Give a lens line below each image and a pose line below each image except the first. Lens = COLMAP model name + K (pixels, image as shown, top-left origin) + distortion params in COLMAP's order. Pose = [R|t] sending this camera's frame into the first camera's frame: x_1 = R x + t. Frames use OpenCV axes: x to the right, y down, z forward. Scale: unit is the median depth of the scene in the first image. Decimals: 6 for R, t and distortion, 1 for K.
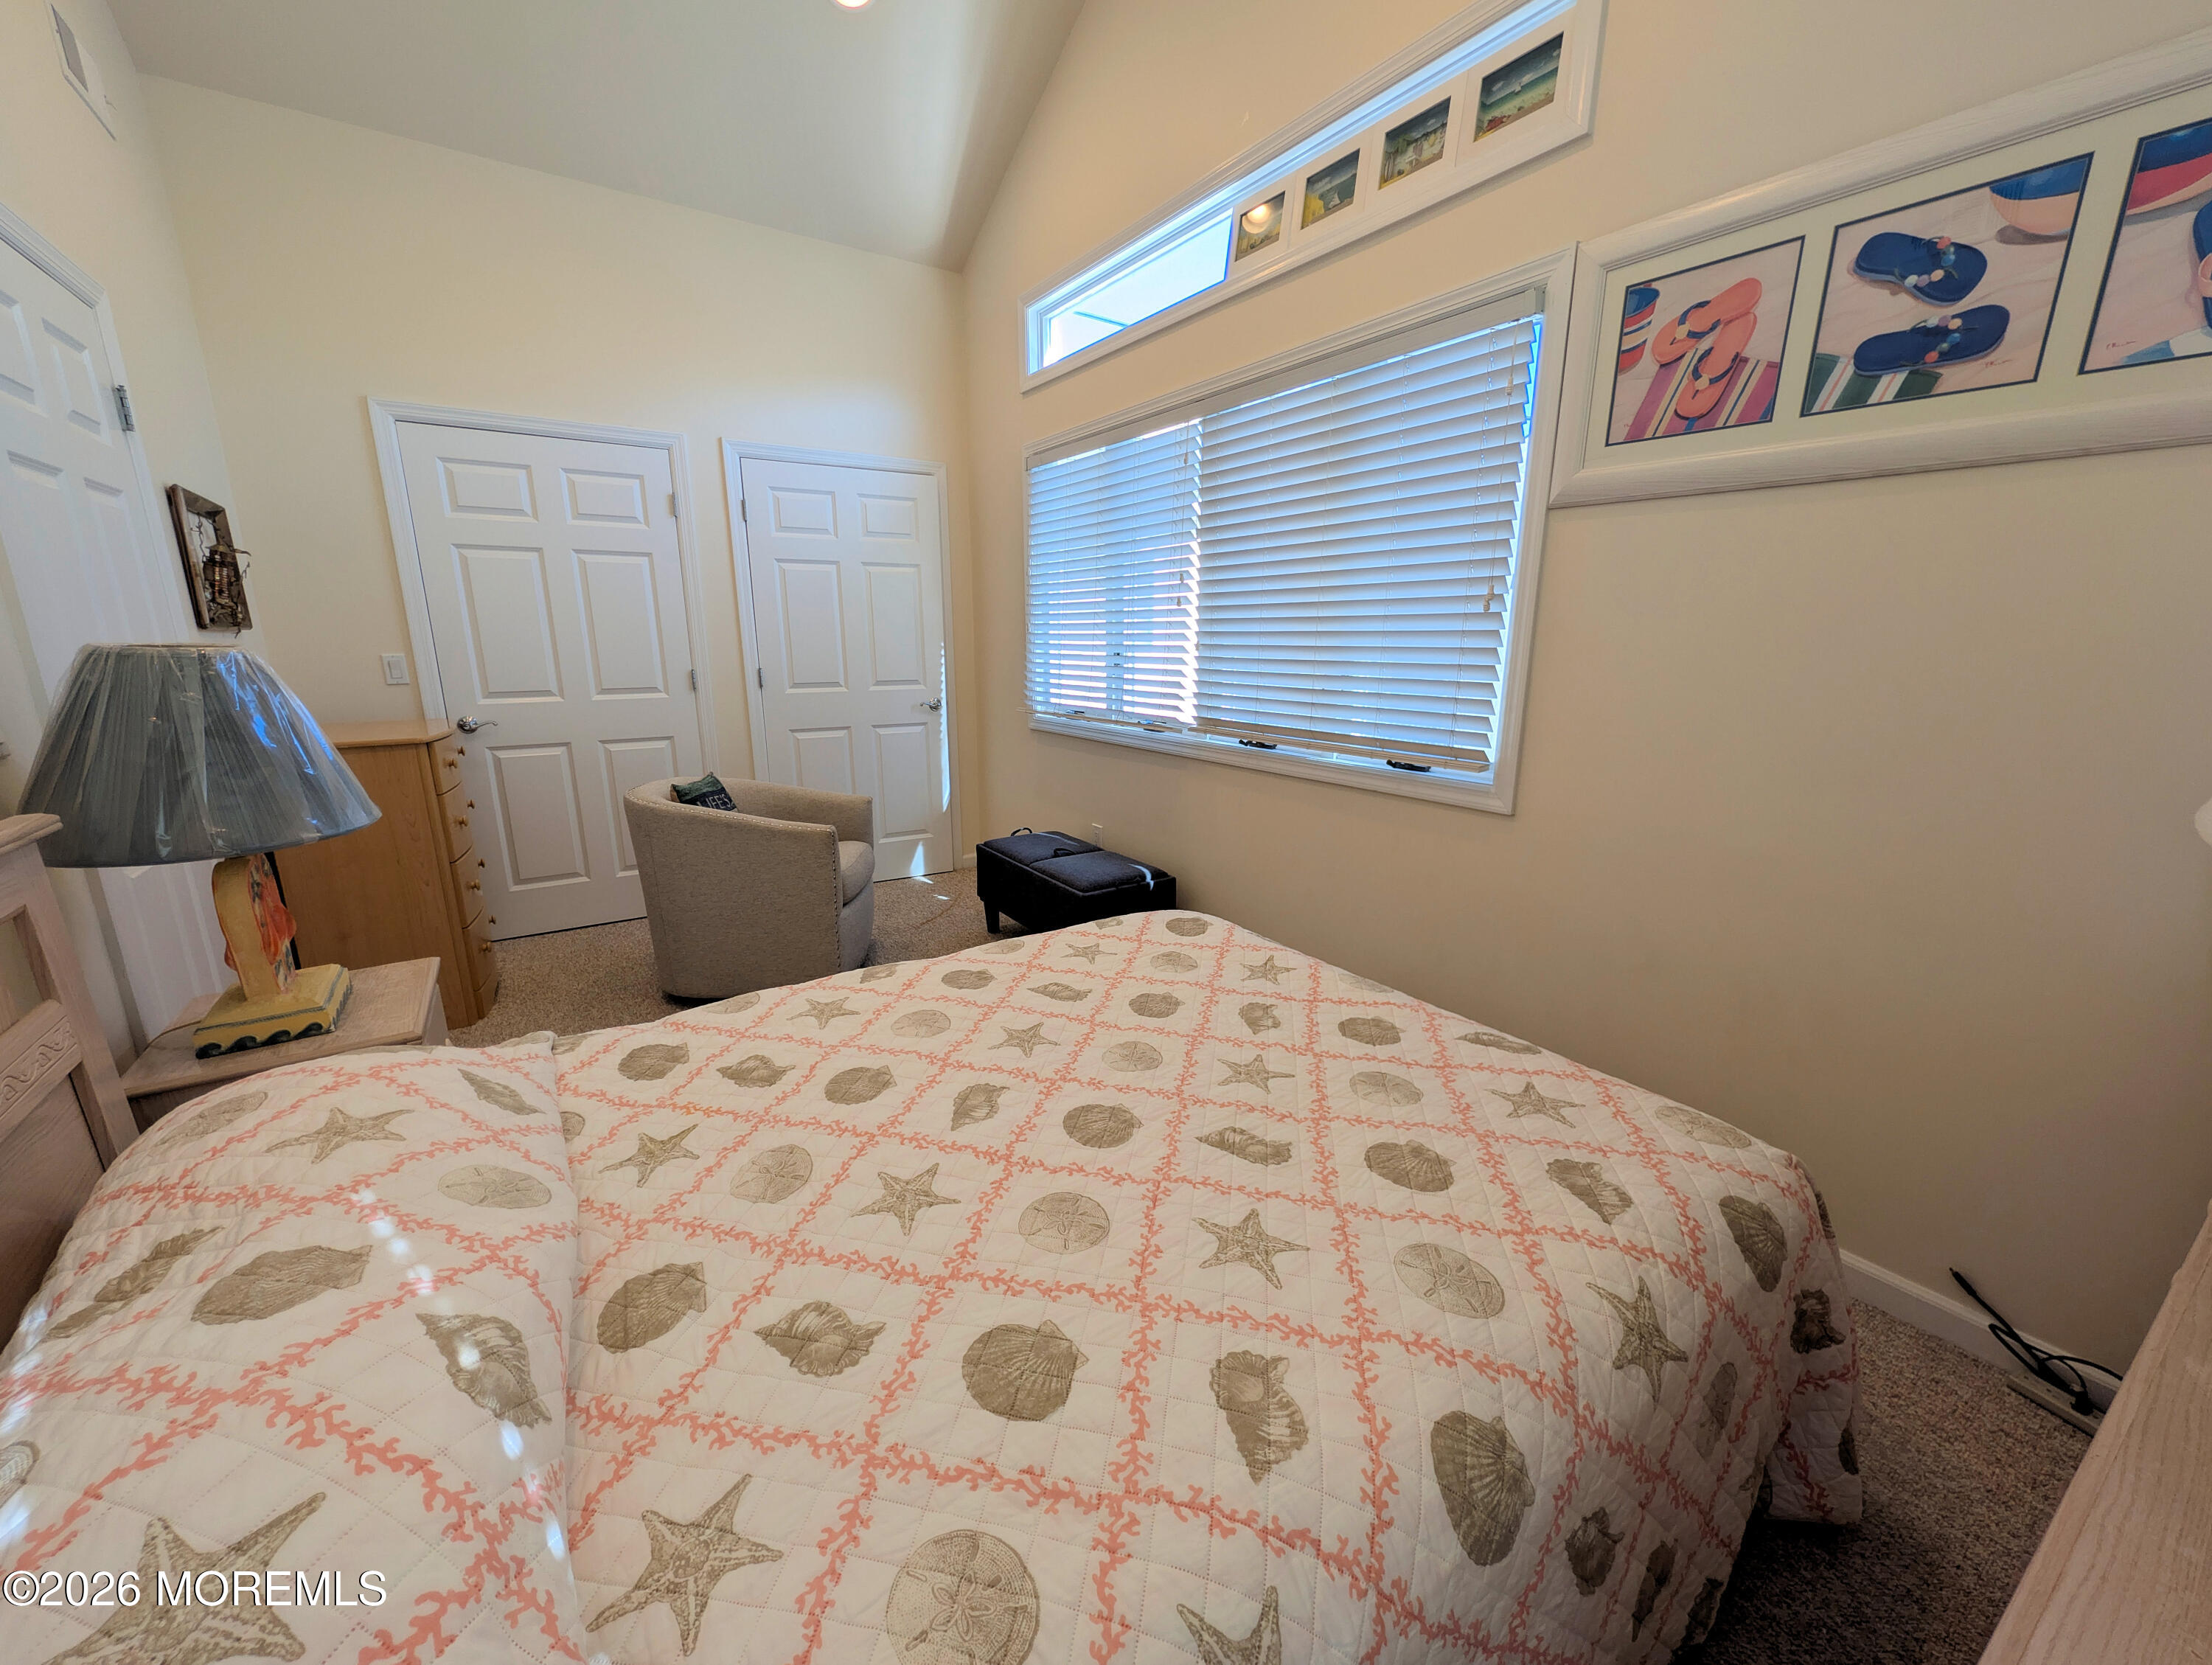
lens RADIAL K [[853.2, 0, 1102.0], [0, 853.2, 848.2], [0, 0, 1]] dist [0.003888, -0.000850]
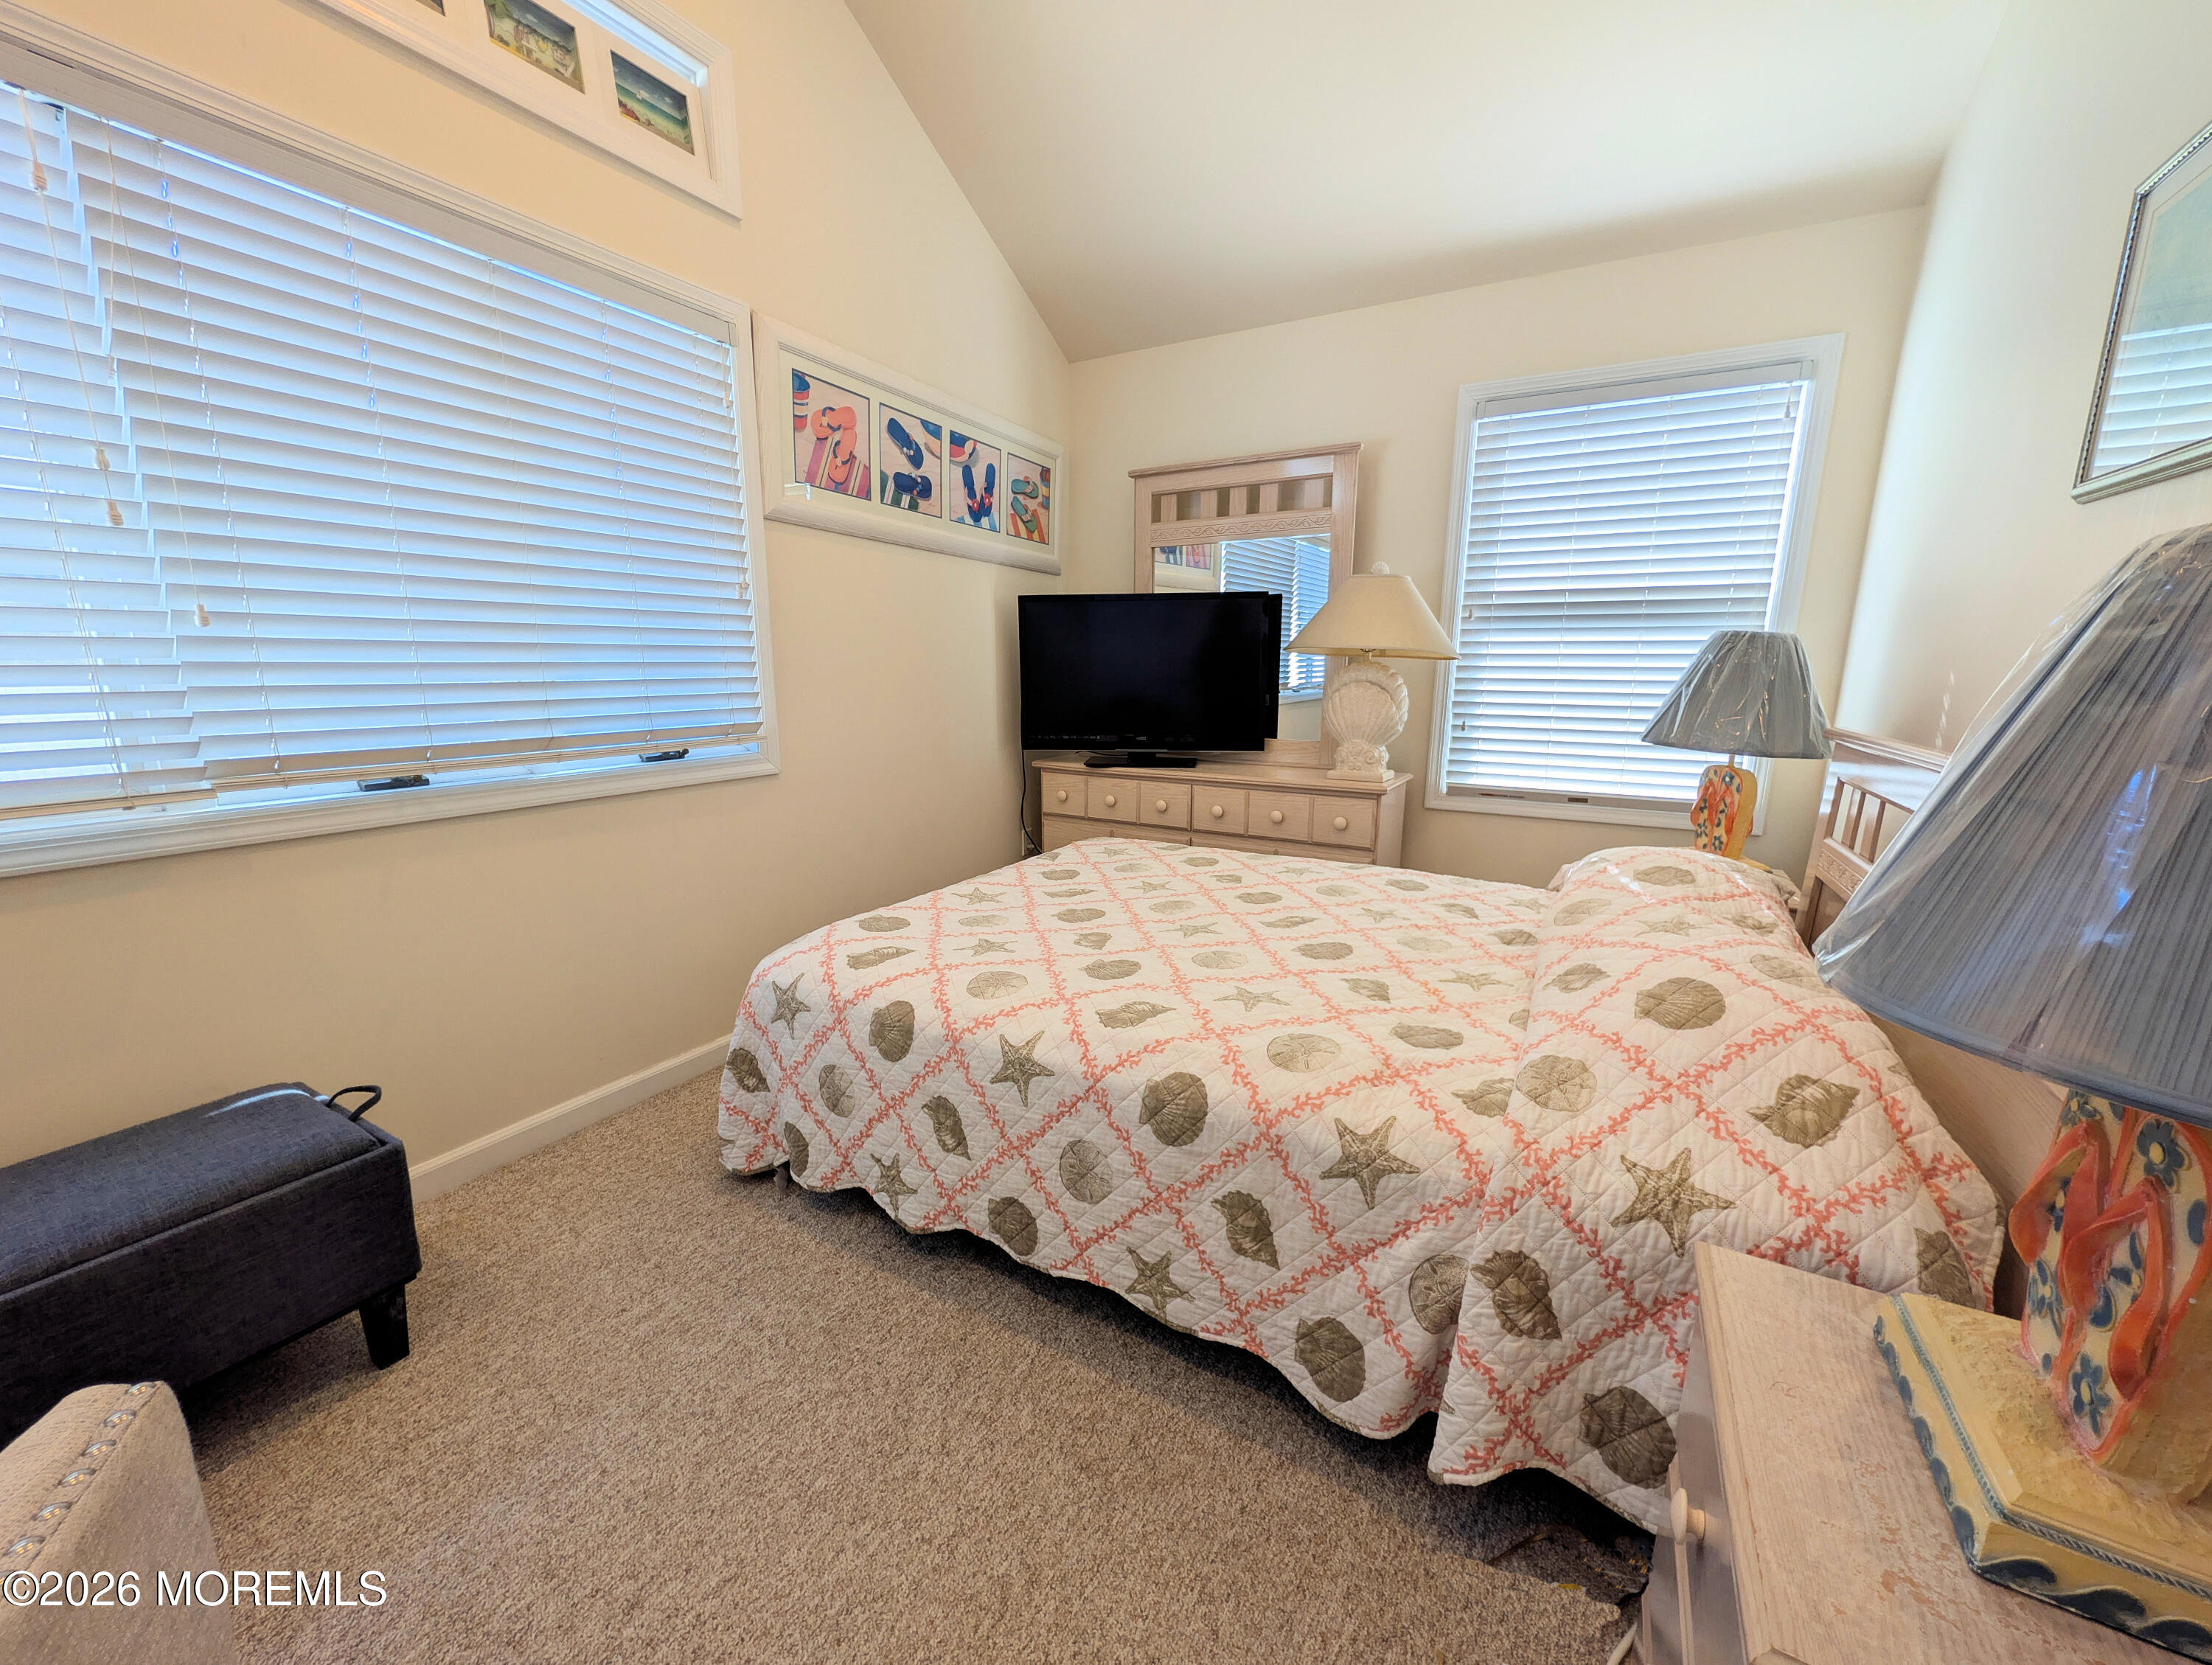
lens RADIAL K [[853.2, 0, 1109.1], [0, 853.2, 841.6], [0, 0, 1]] dist [0.003888, -0.000850]
pose [[-0.433831, -0.190233, 0.880683, -1.040777], [0.212638, 0.928228, 0.305250, -0.286613], [-0.875543, 0.319693, -0.362244, 1.409356]]
